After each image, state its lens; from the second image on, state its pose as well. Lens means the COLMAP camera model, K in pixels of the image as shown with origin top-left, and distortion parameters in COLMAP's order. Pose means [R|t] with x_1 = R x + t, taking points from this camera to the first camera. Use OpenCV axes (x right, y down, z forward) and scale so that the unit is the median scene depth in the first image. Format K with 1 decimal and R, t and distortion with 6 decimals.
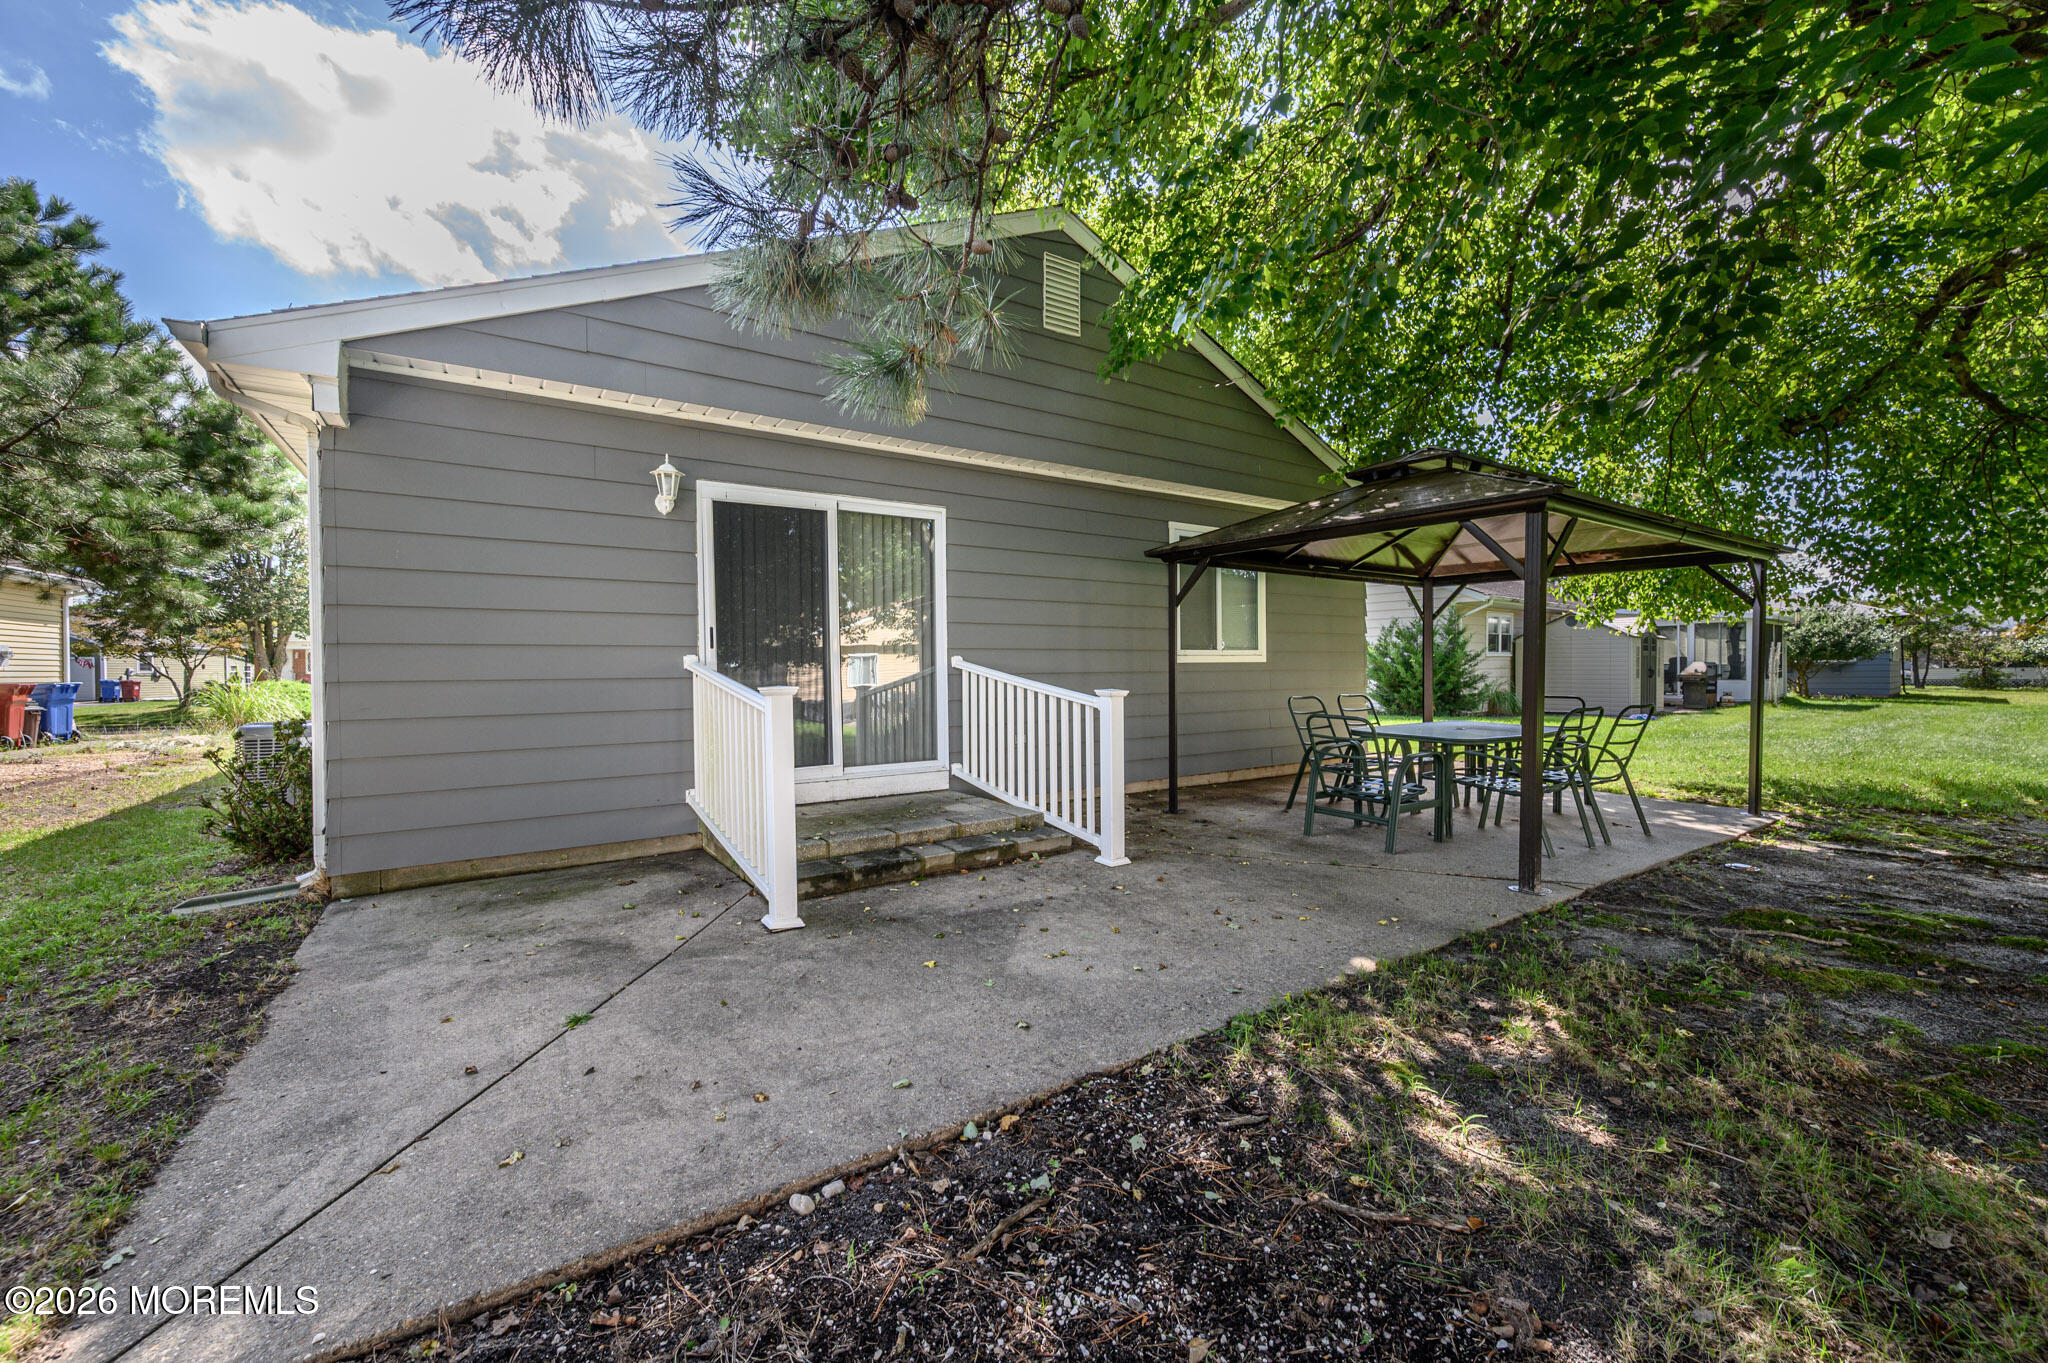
lens RADIAL K [[808.9, 0, 1027.1], [0, 808.9, 685.1], [0, 0, 1]] dist [-0.001133, -0.000200]
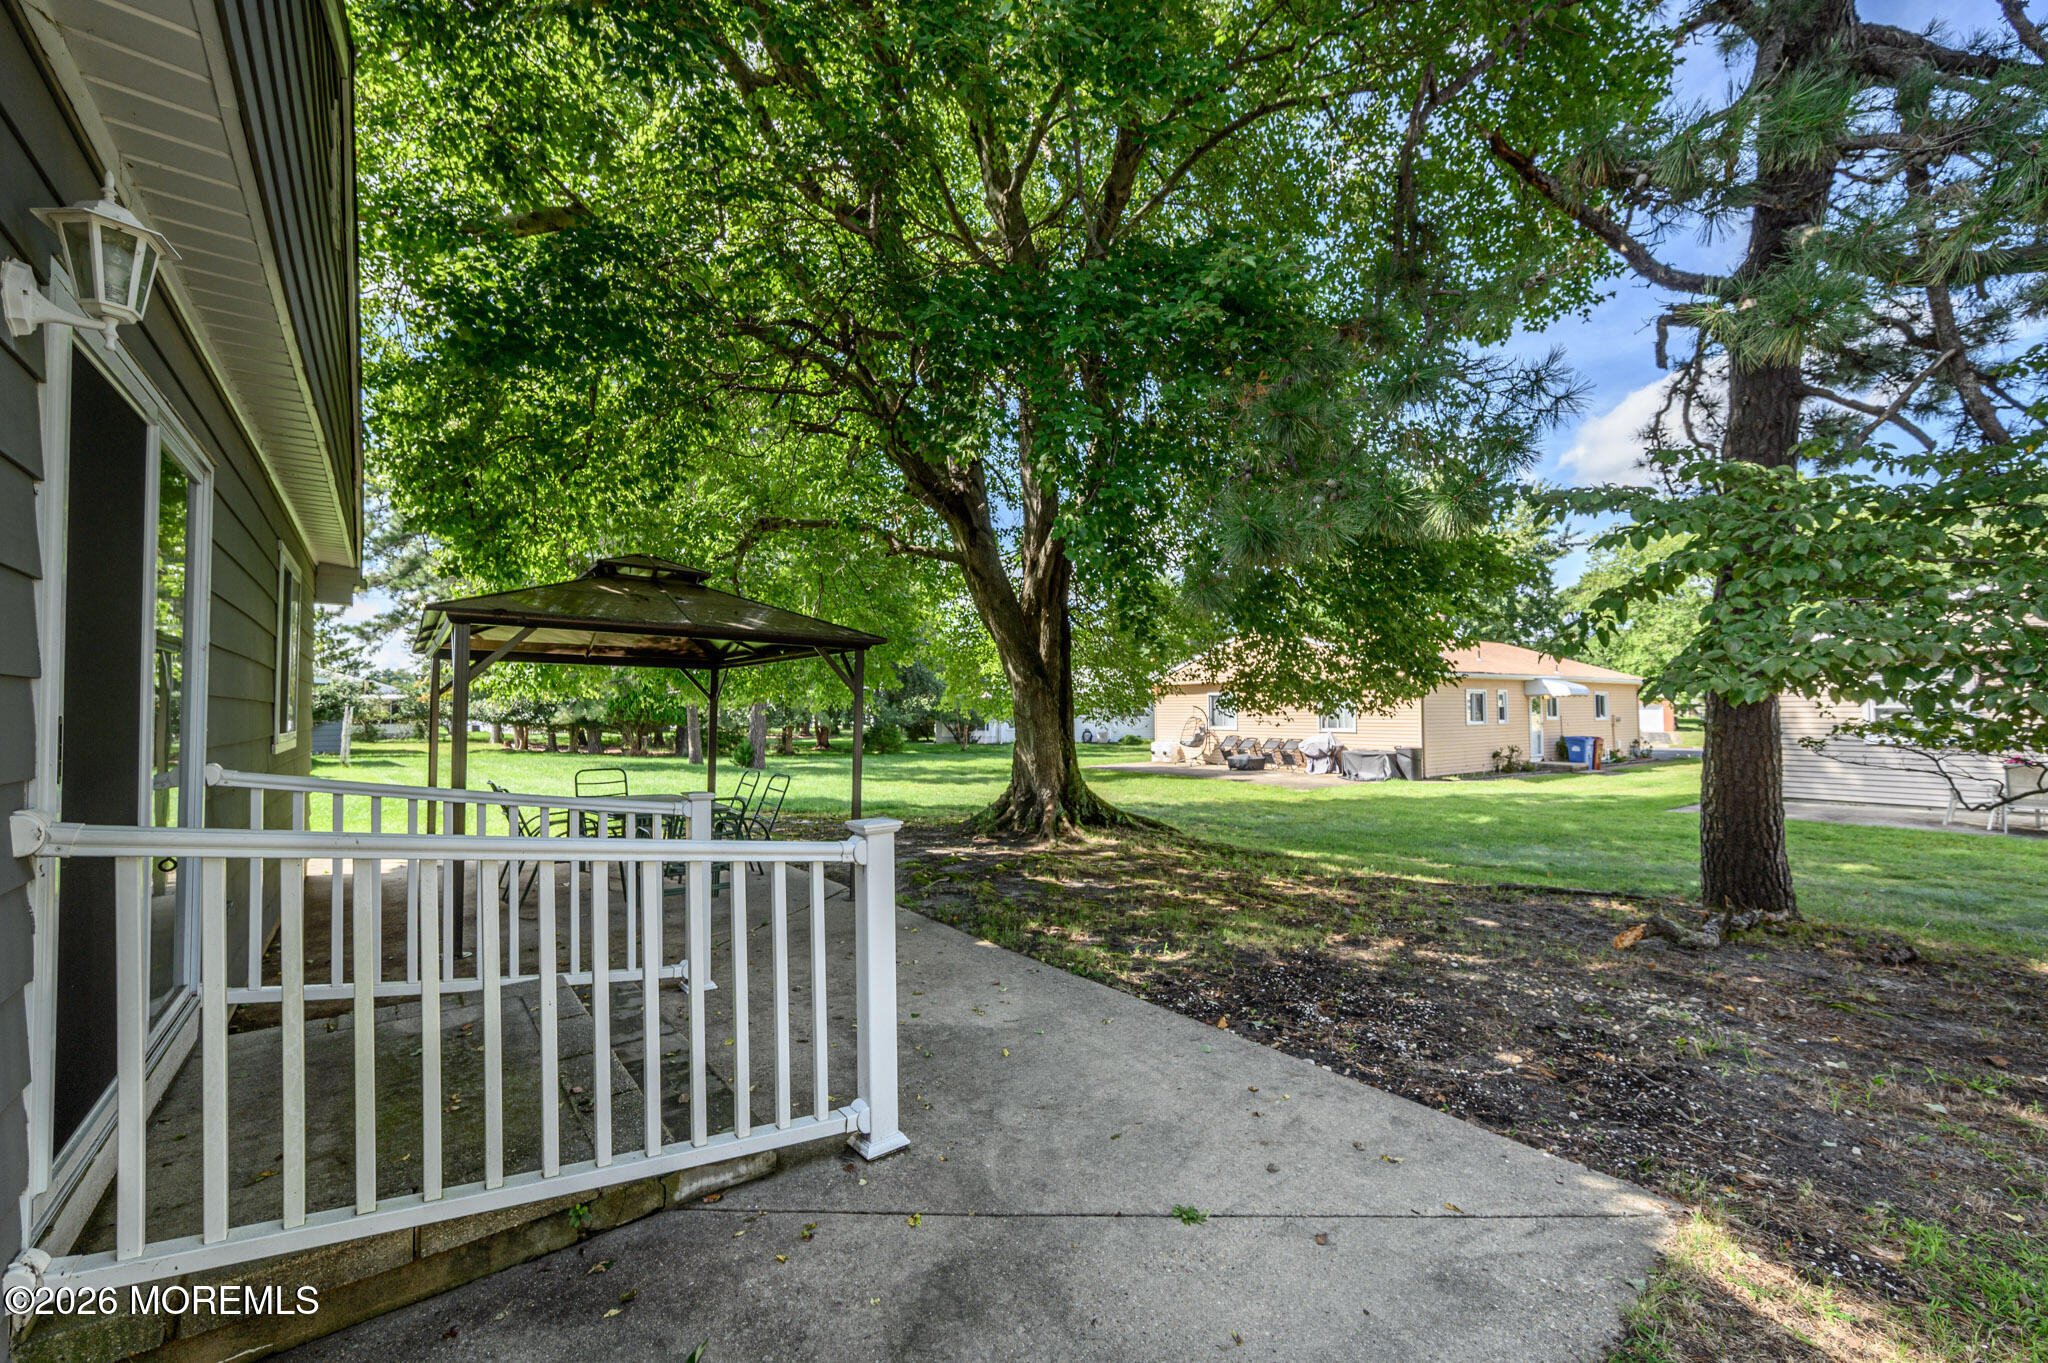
lens RADIAL K [[808.9, 0, 1018.9], [0, 808.9, 696.5], [0, 0, 1]] dist [-0.001133, -0.000200]
pose [[-0.068904, 0.024756, 0.997316, -1.250114], [0.027114, 0.999369, -0.022934, -0.108826], [-0.997255, 0.025461, -0.069532, 1.081440]]
